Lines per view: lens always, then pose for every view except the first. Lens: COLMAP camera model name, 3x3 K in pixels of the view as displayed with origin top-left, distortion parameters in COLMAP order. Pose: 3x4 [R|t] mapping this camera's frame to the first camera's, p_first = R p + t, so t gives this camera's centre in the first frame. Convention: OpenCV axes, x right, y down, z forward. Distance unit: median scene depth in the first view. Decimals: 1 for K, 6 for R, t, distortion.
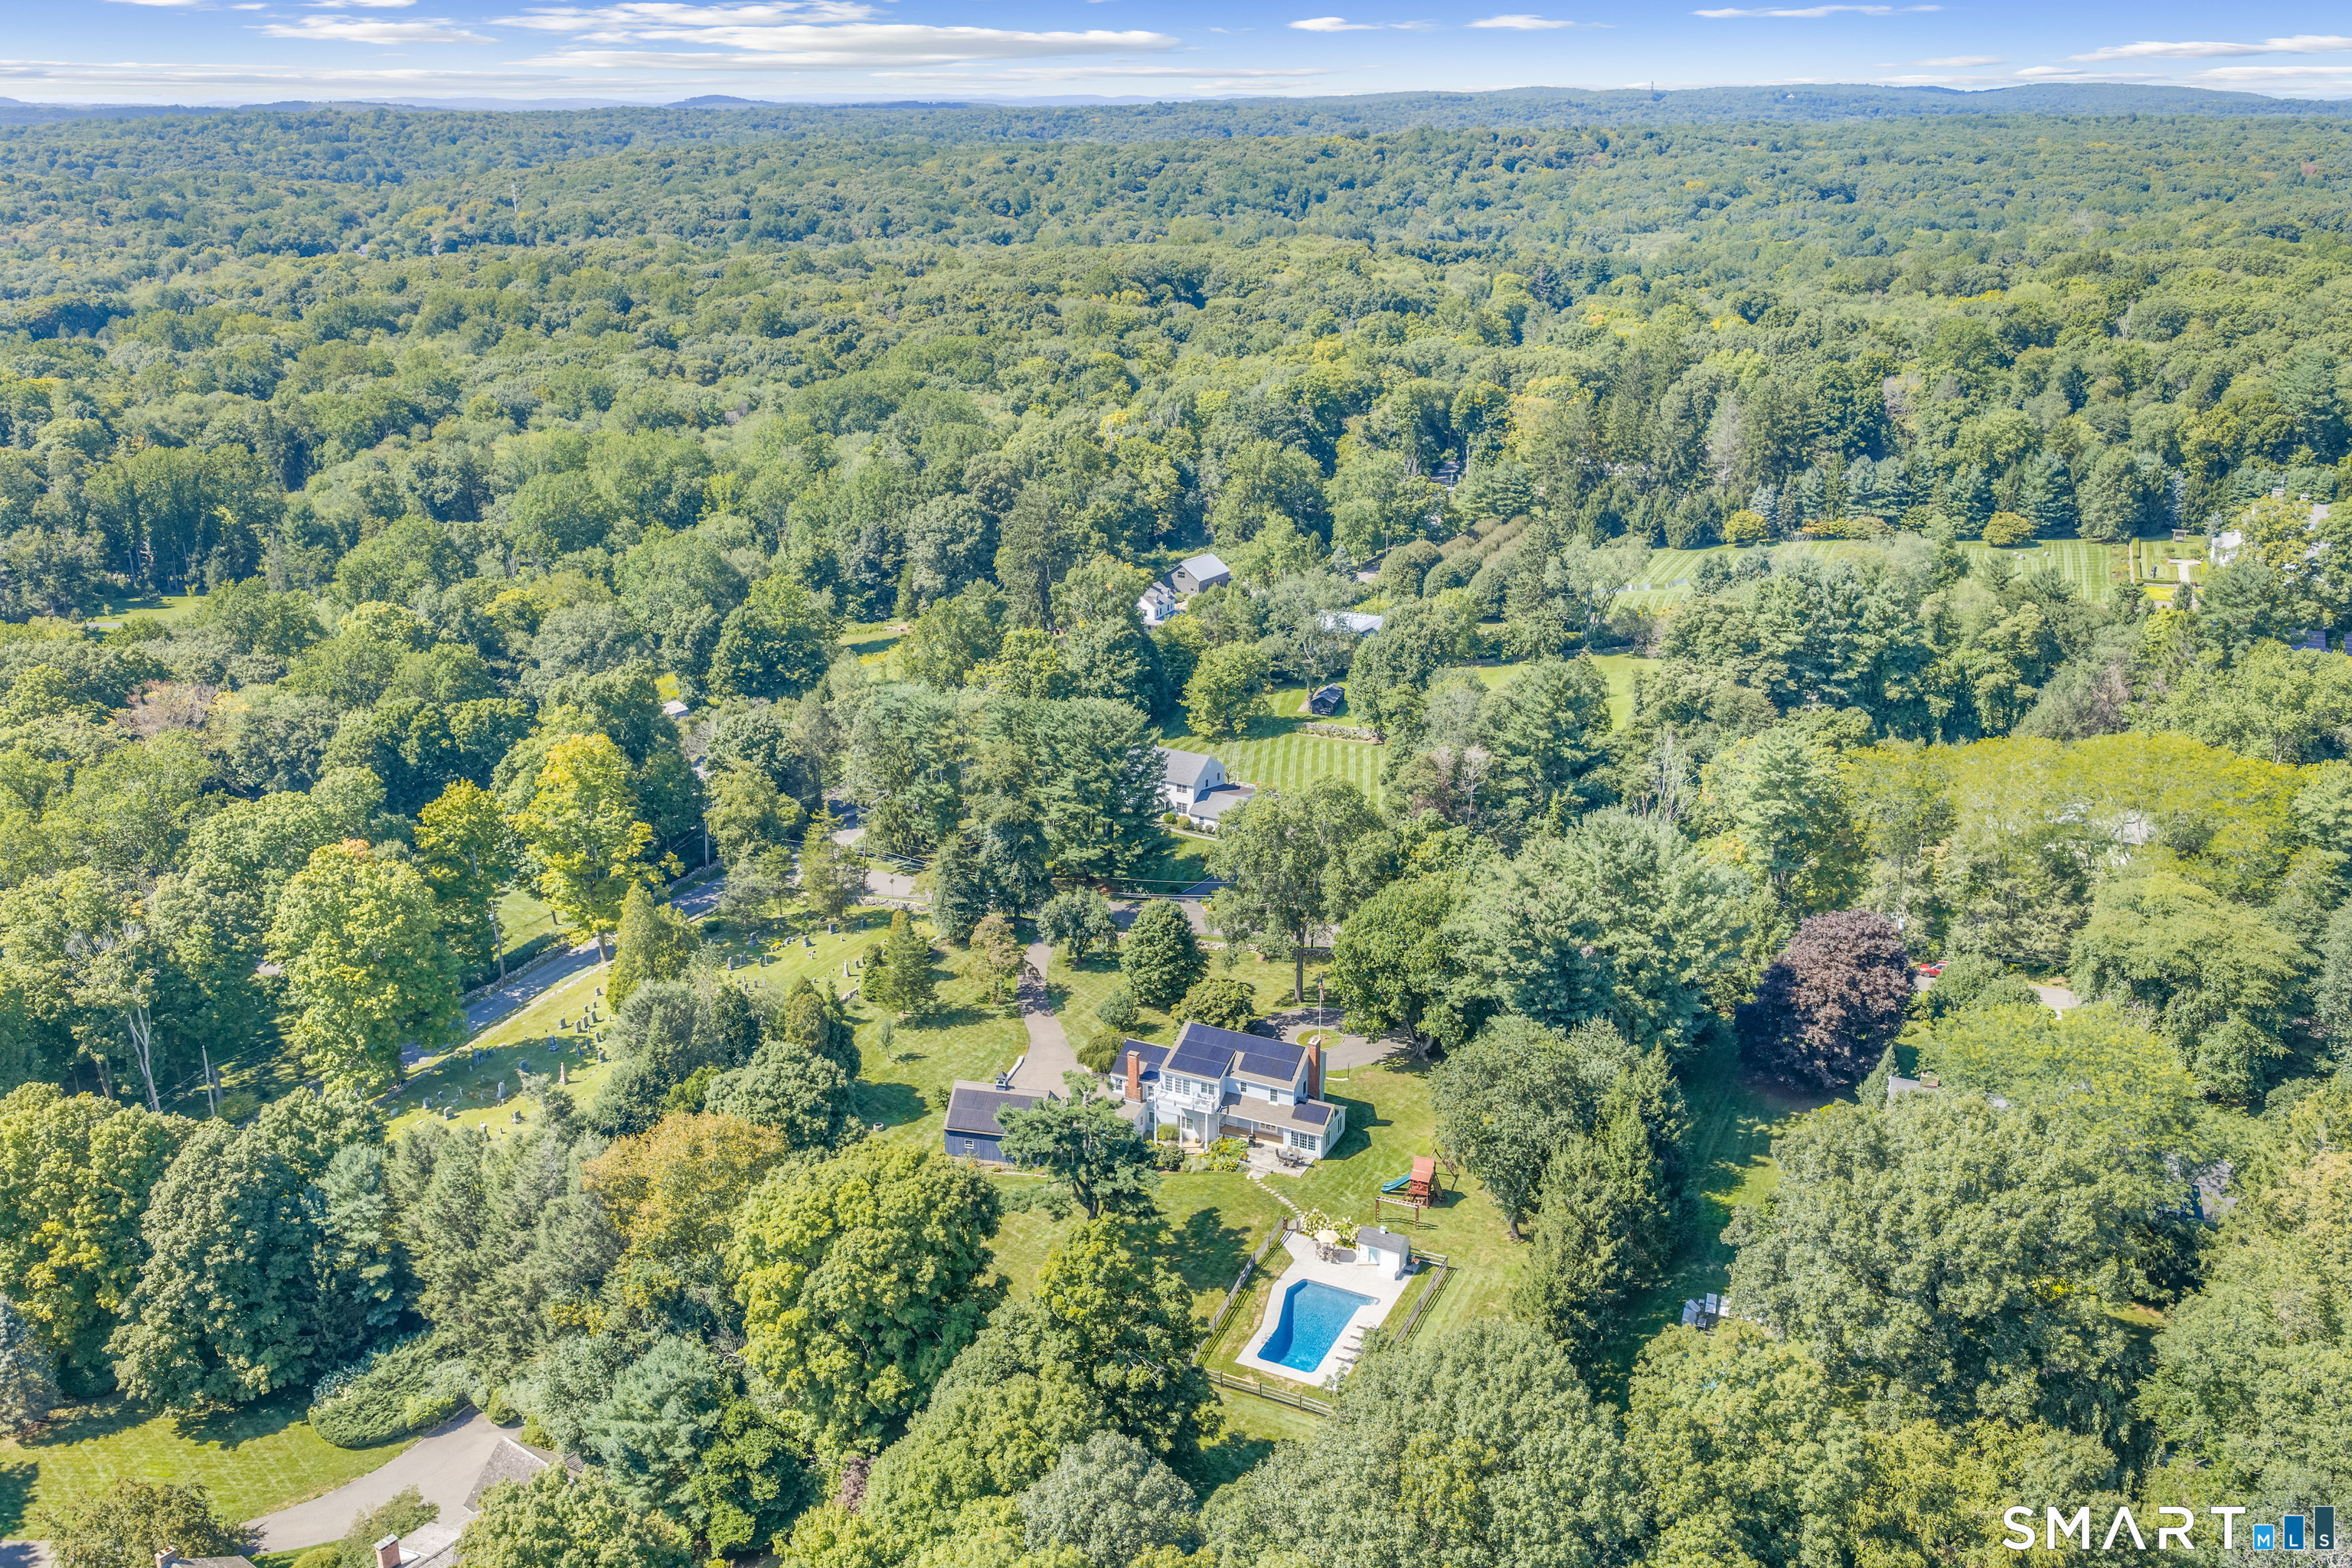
lens RADIAL K [[1970.5, 0, 1172.4], [0, 1970.5, 744.4], [0, 0, 1]] dist [-0.003519, -0.004212]
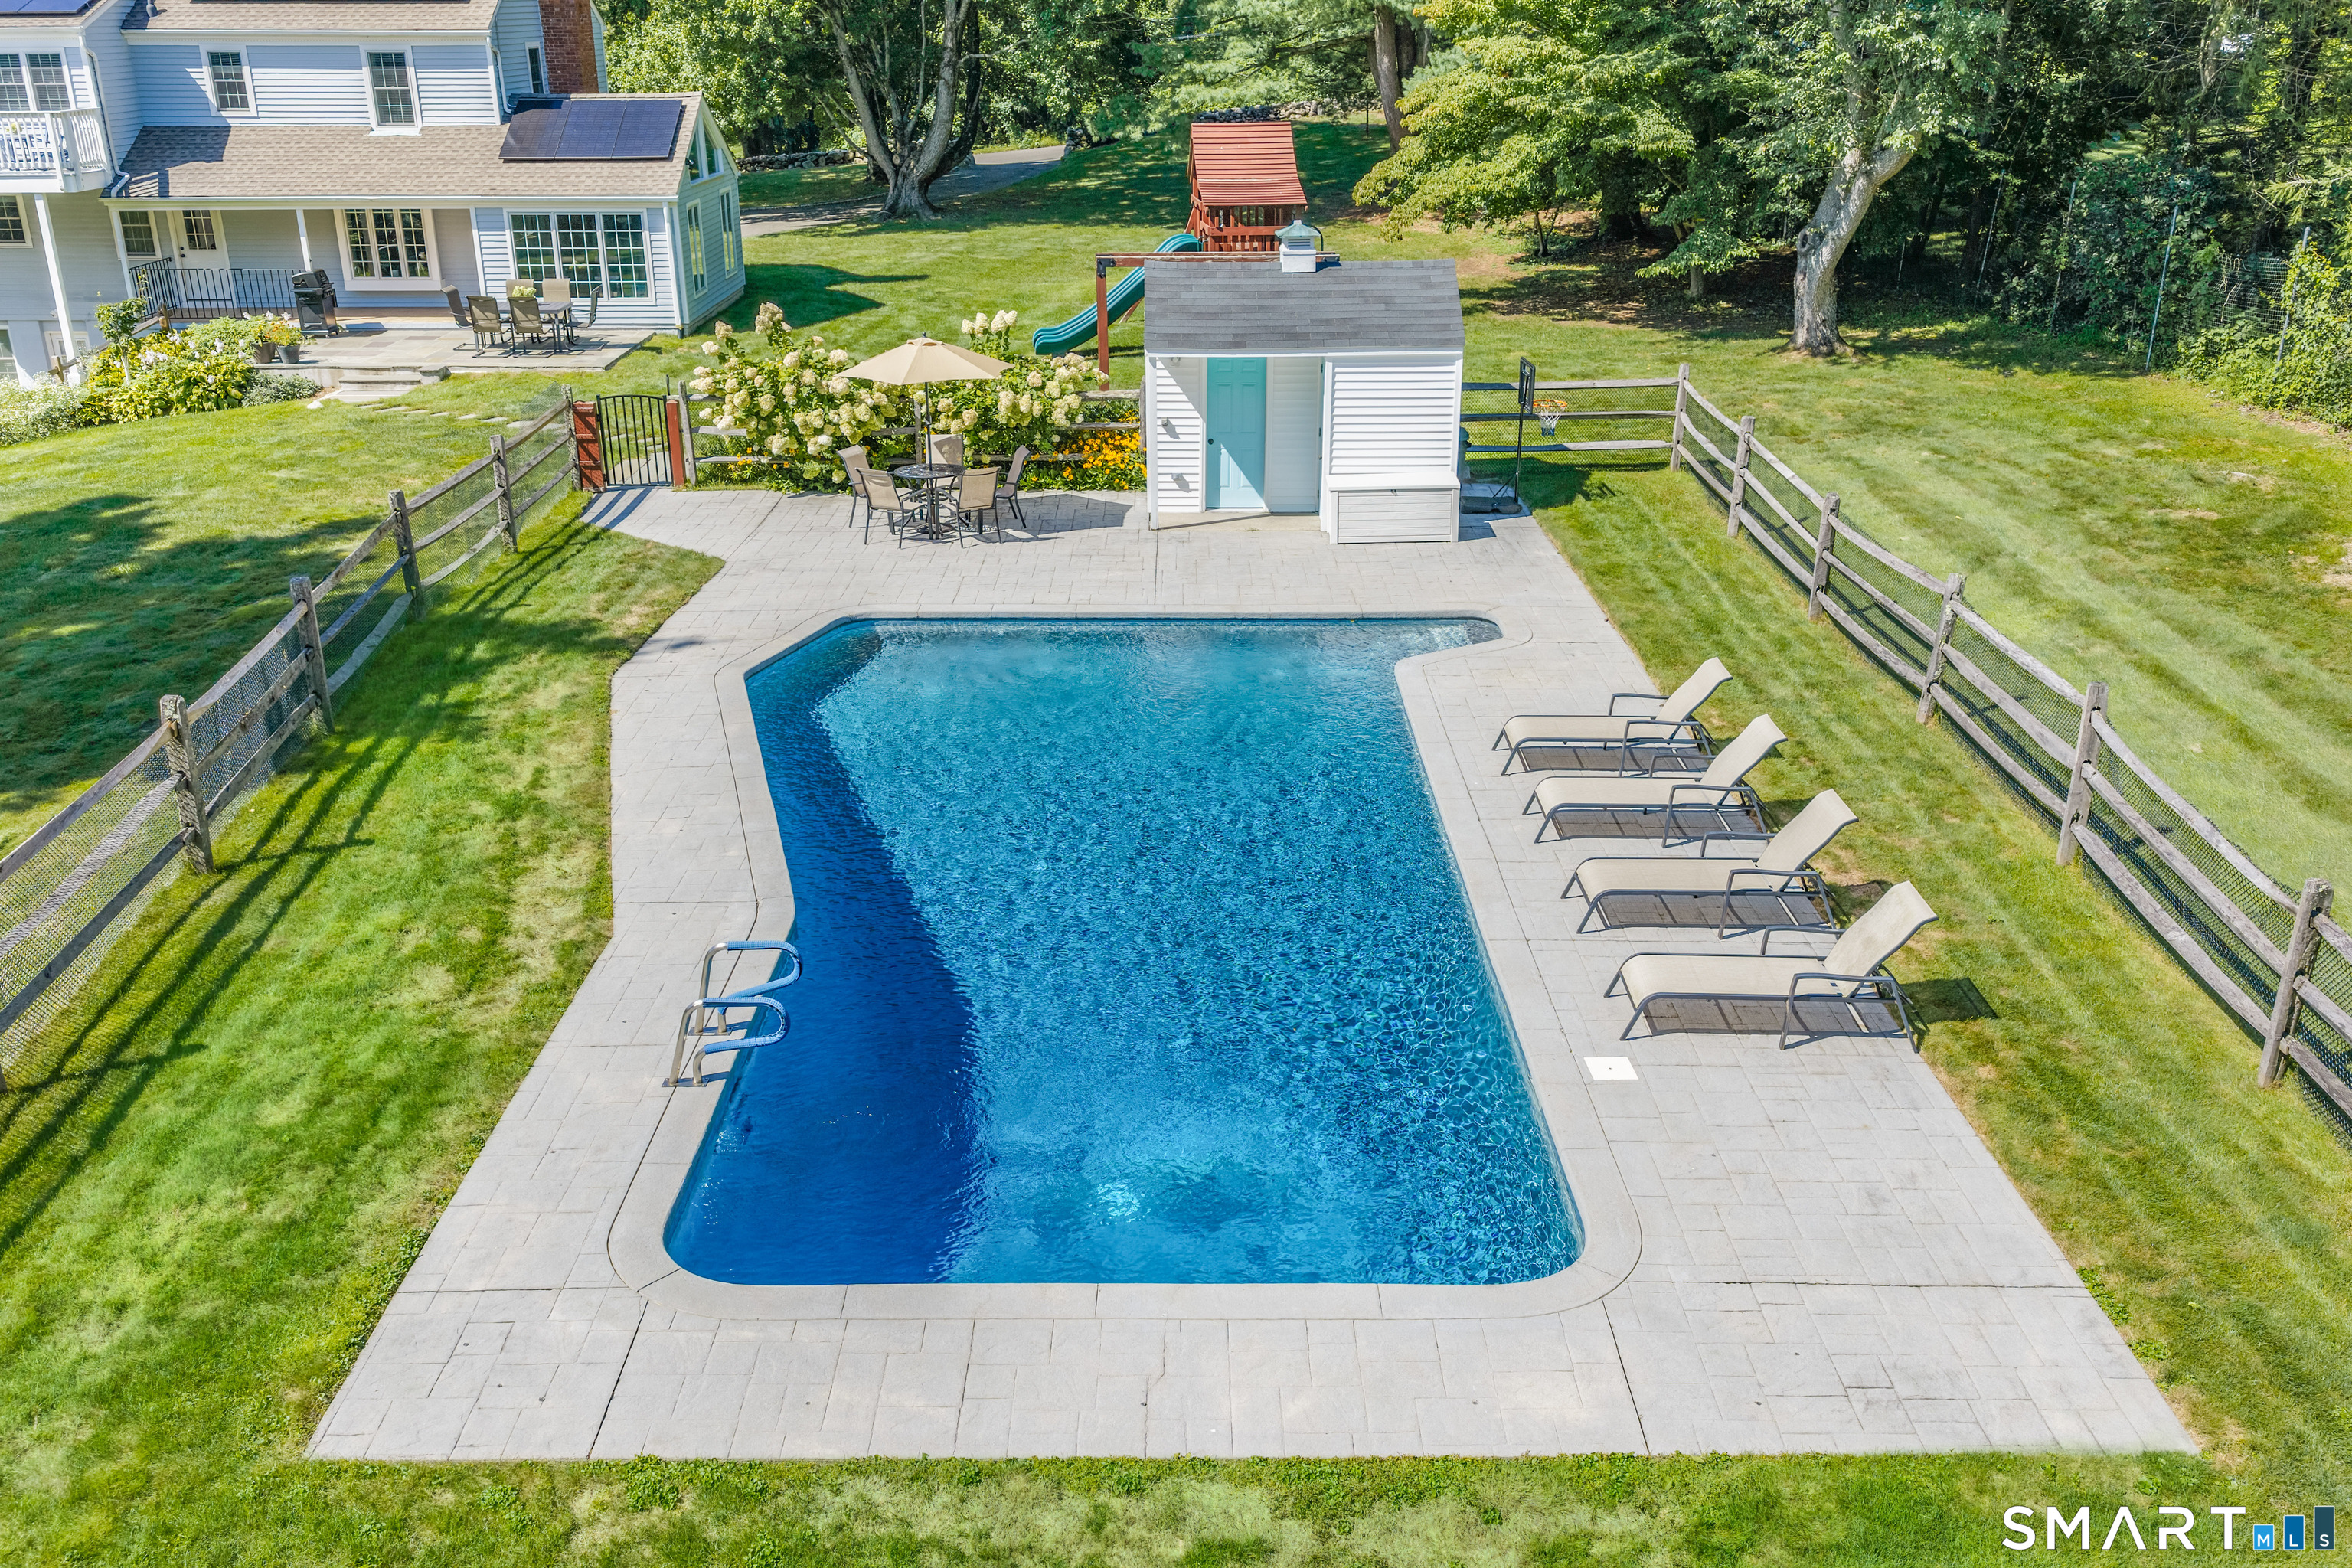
lens RADIAL K [[1970.5, 0, 1172.4], [0, 1970.5, 744.4], [0, 0, 1]] dist [-0.003519, -0.004212]
pose [[0.897630, -0.150851, 0.414131, 0.029467], [0.133004, 0.988512, 0.071786, 0.244980], [-0.420203, -0.009356, 0.907382, 0.787423]]
